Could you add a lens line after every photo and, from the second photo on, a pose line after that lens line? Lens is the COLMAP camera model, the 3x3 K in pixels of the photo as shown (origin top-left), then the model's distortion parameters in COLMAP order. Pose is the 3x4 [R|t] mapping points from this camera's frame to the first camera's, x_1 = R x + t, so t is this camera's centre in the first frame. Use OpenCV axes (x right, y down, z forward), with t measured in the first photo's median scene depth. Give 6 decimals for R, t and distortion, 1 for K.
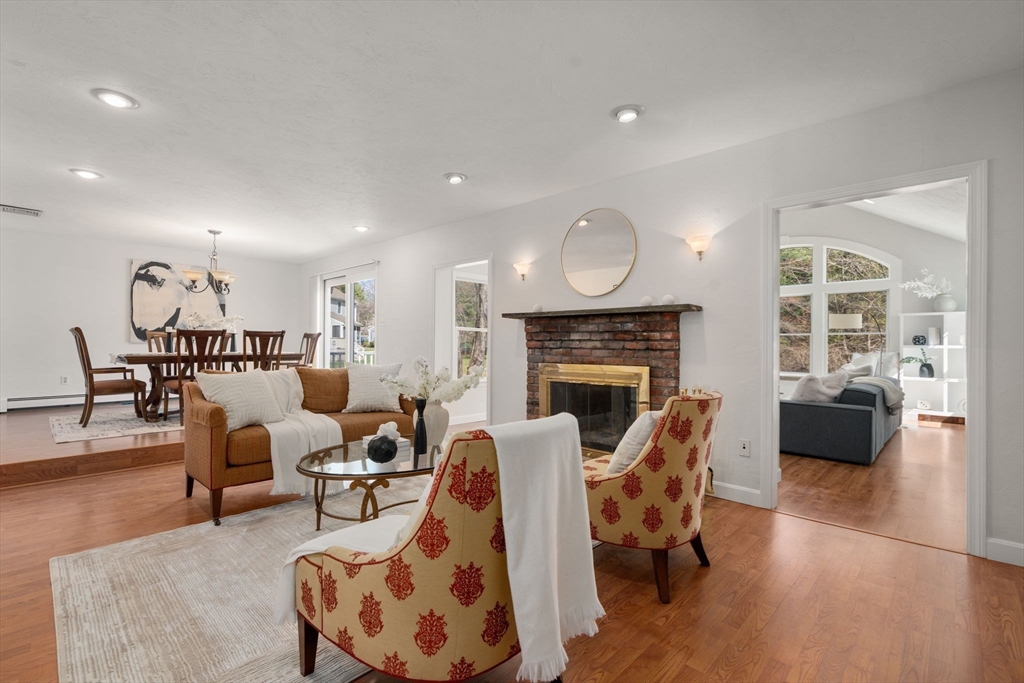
lens RADIAL K [[464.1, 0, 509.8], [0, 464.1, 344.2], [0, 0, 1]] dist [-0.006457, 0.002579]
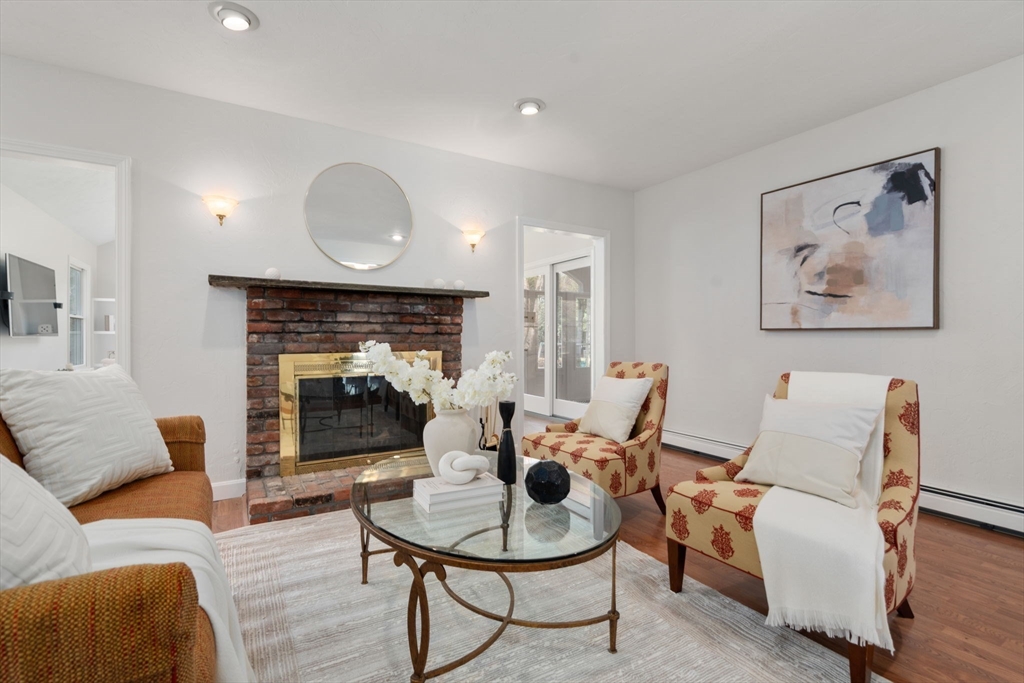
lens RADIAL K [[464.1, 0, 511.4], [0, 464.1, 341.1], [0, 0, 1]] dist [-0.006457, 0.002579]
pose [[0.280229, -0.011329, 0.959866, -0.558174], [0.001951, 0.999935, 0.011232, 0.015644], [-0.959931, -0.001274, 0.280233, 0.541049]]
